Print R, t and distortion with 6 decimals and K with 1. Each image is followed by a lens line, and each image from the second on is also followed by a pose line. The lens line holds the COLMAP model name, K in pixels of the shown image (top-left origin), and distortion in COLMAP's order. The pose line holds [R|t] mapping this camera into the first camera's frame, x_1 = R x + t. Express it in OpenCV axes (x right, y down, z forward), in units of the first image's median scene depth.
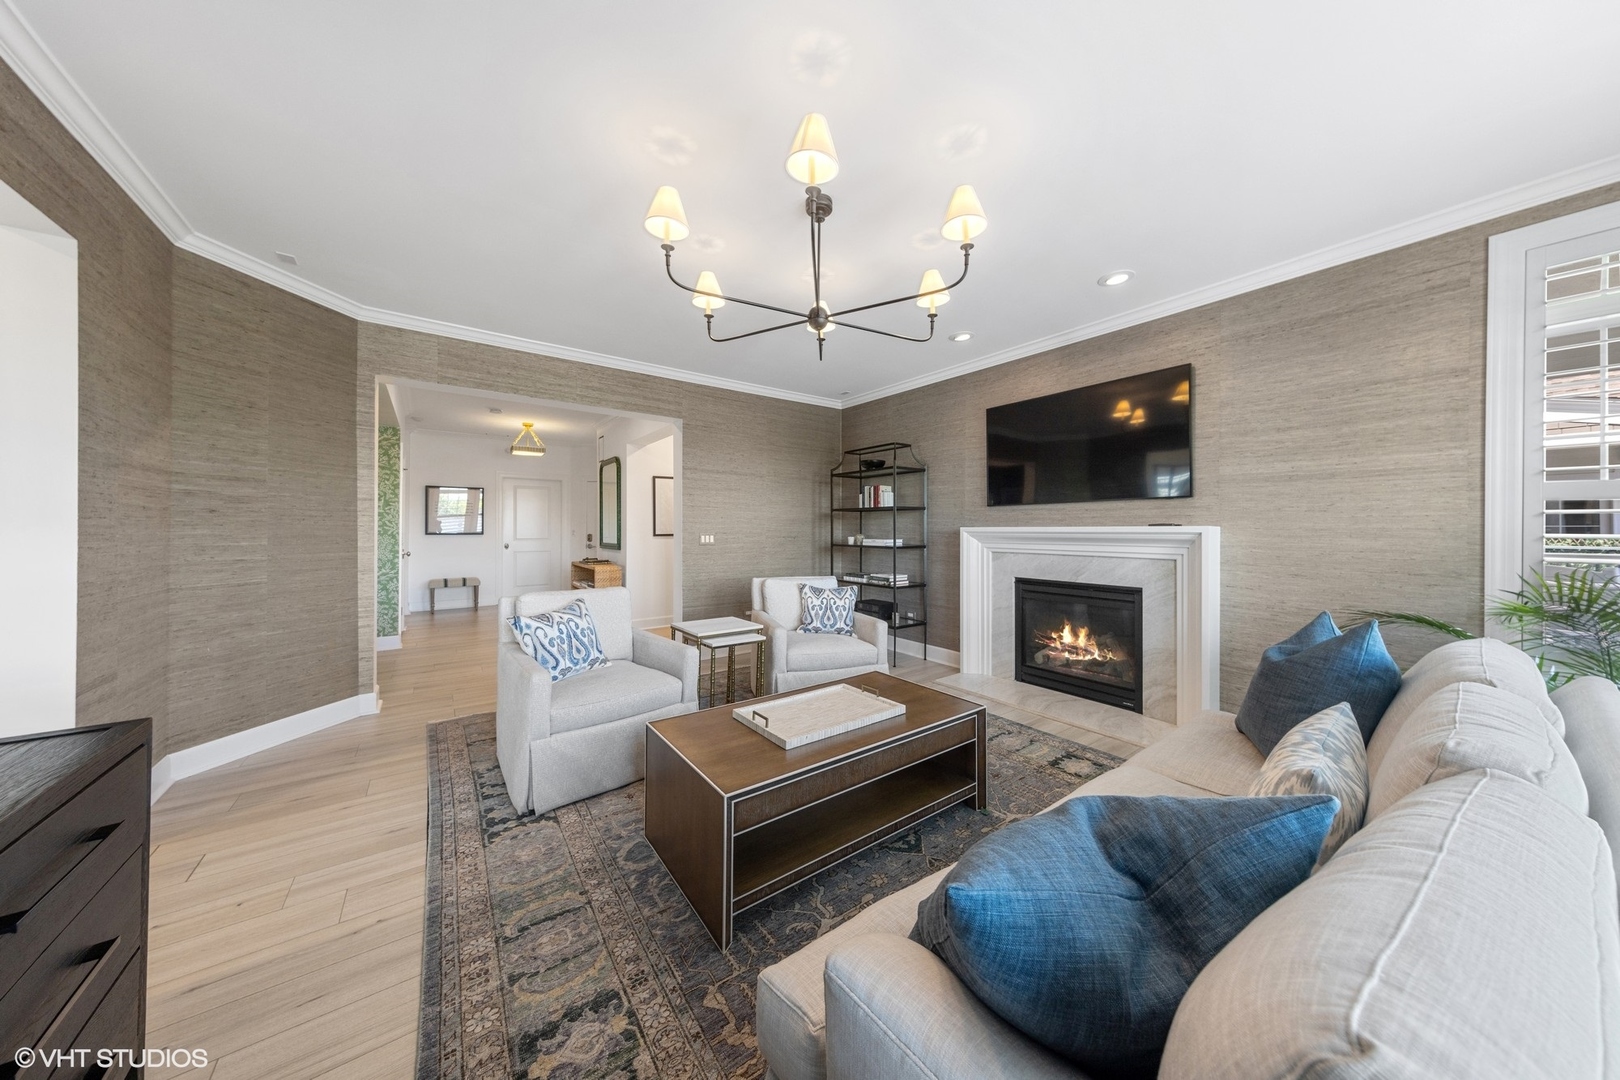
lens RADIAL K [[519.5, 0, 816.9], [0, 519.5, 531.4], [0, 0, 1]] dist [0.000517, -0.000017]
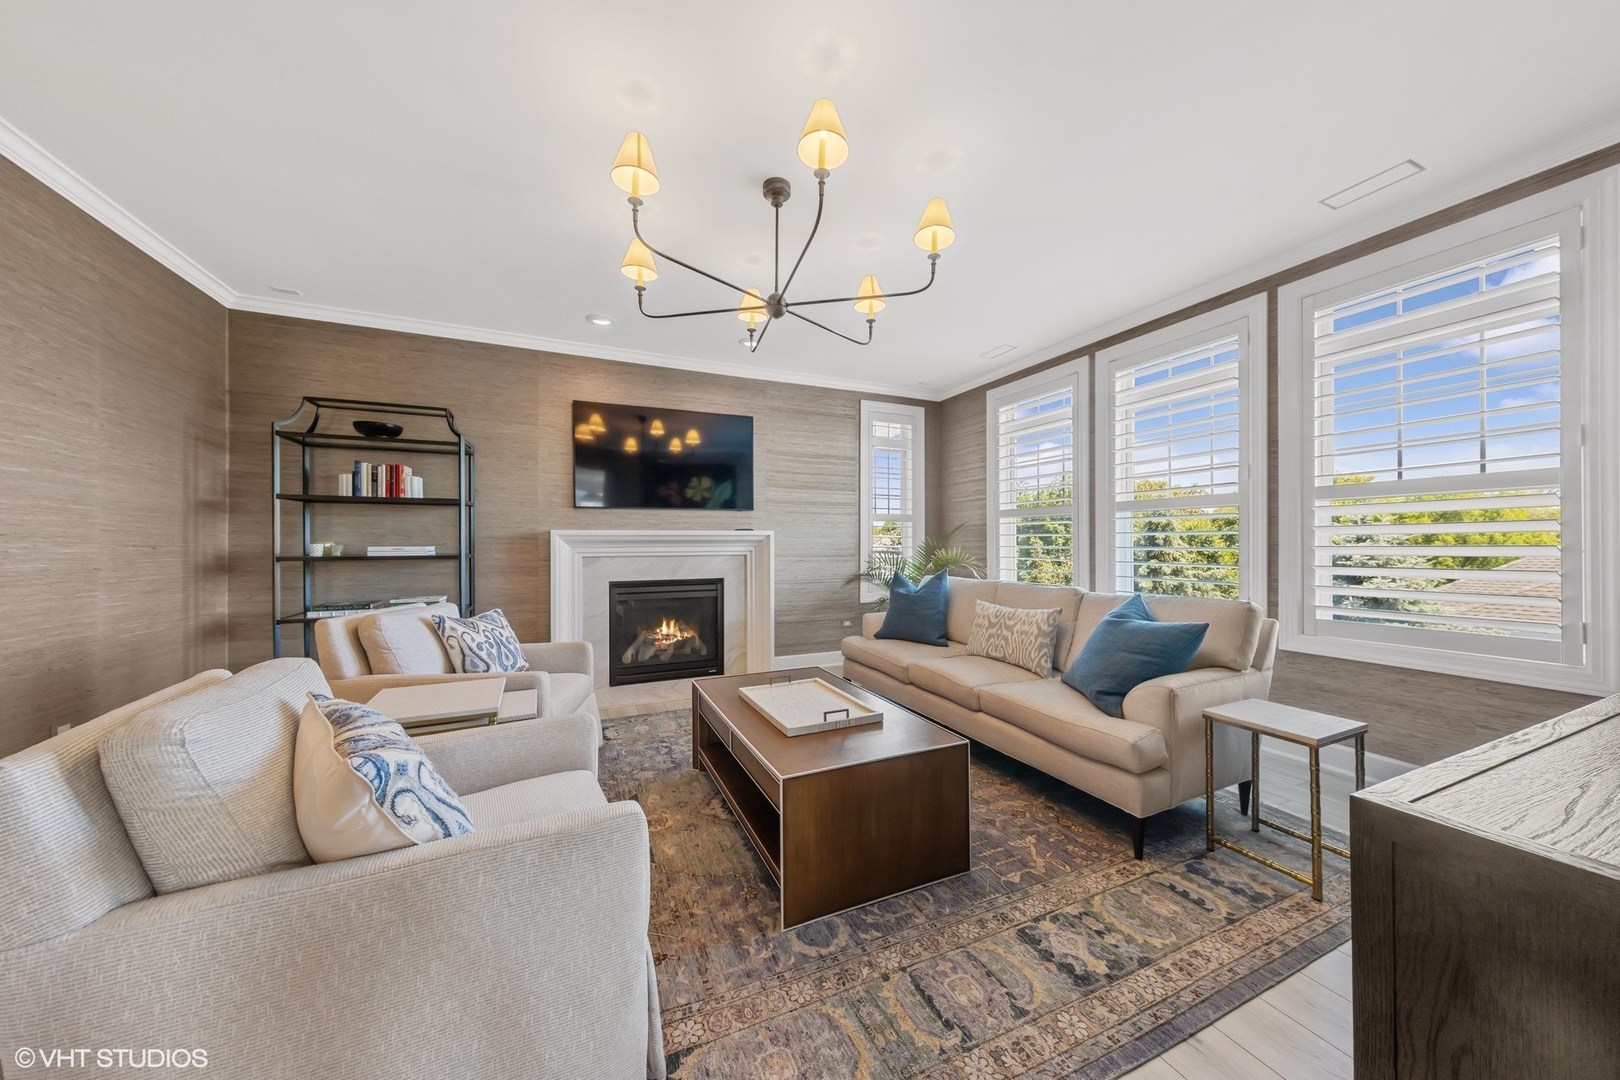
lens RADIAL K [[551.9, 0, 820.9], [0, 551.9, 538.3], [0, 0, 1]] dist [0.010097, -0.000289]
pose [[0.193872, 0.003694, 0.981020, -1.201507], [0.007833, 0.999955, -0.005313, 0.032819], [-0.980995, 0.008714, 0.193835, 0.860734]]
